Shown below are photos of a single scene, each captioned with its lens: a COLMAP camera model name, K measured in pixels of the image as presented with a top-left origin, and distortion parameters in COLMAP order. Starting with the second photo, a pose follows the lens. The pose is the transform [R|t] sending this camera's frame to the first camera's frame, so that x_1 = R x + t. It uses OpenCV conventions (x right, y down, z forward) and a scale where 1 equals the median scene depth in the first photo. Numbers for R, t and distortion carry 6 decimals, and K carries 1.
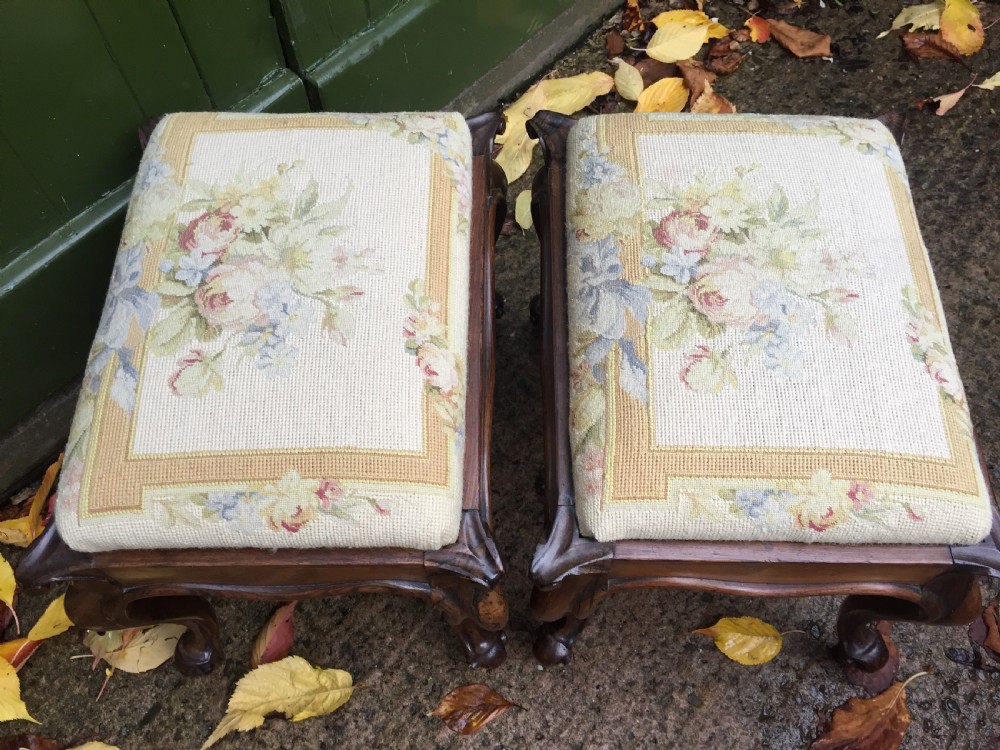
lens RADIAL K [[865.2, 0, 500.8], [0, 865.2, 371.6], [0, 0, 1]] dist [0.082562, -0.121119]
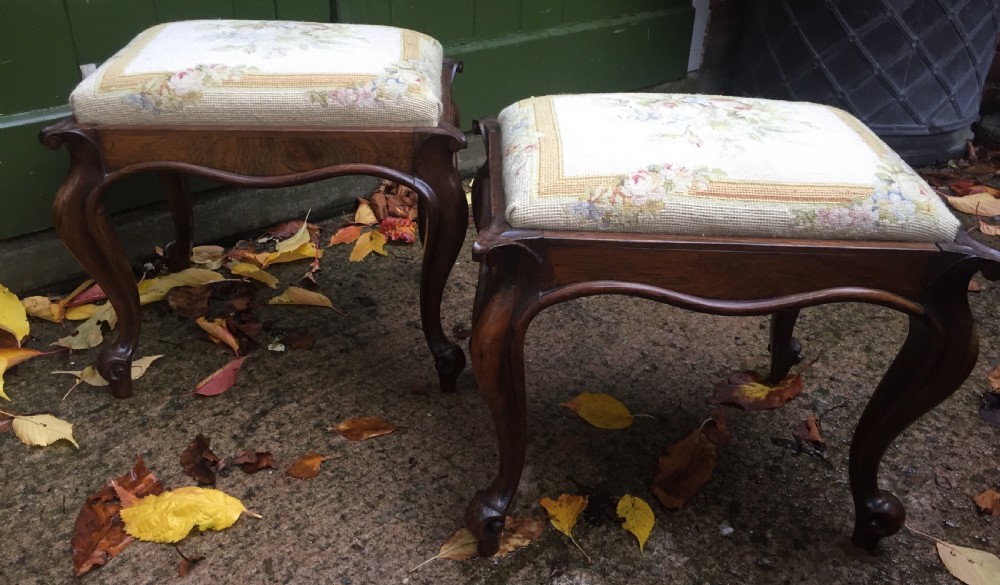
lens RADIAL K [[867.5, 0, 499.5], [0, 867.5, 286.8], [0, 0, 1]] dist [0.076913, -0.089883]
pose [[0.992589, 0.100812, -0.067853, 0.203002], [-0.121474, 0.838415, -0.531323, 0.809029], [0.003325, 0.535627, 0.844448, -0.098768]]
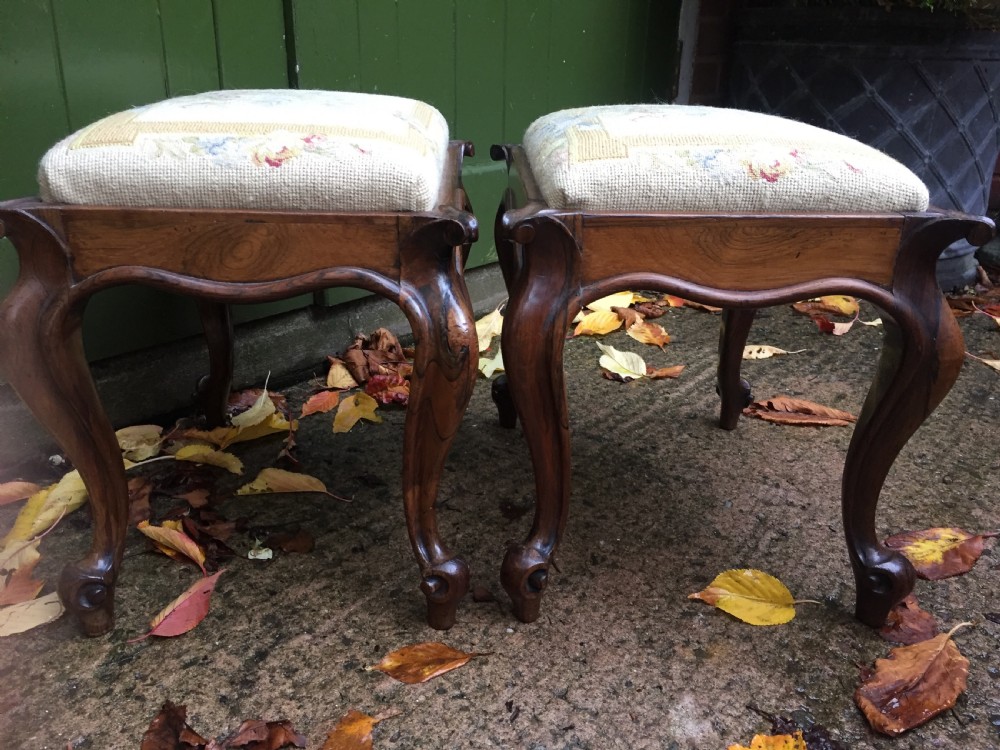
lens RADIAL K [[865.2, 0, 500.3], [0, 865.2, 370.0], [0, 0, 1]] dist [0.082562, -0.121119]
pose [[0.998359, 0.025234, 0.051411, -0.011459], [0.013798, 0.765264, -0.643569, 0.671657], [-0.055583, 0.643222, 0.763660, 0.223745]]
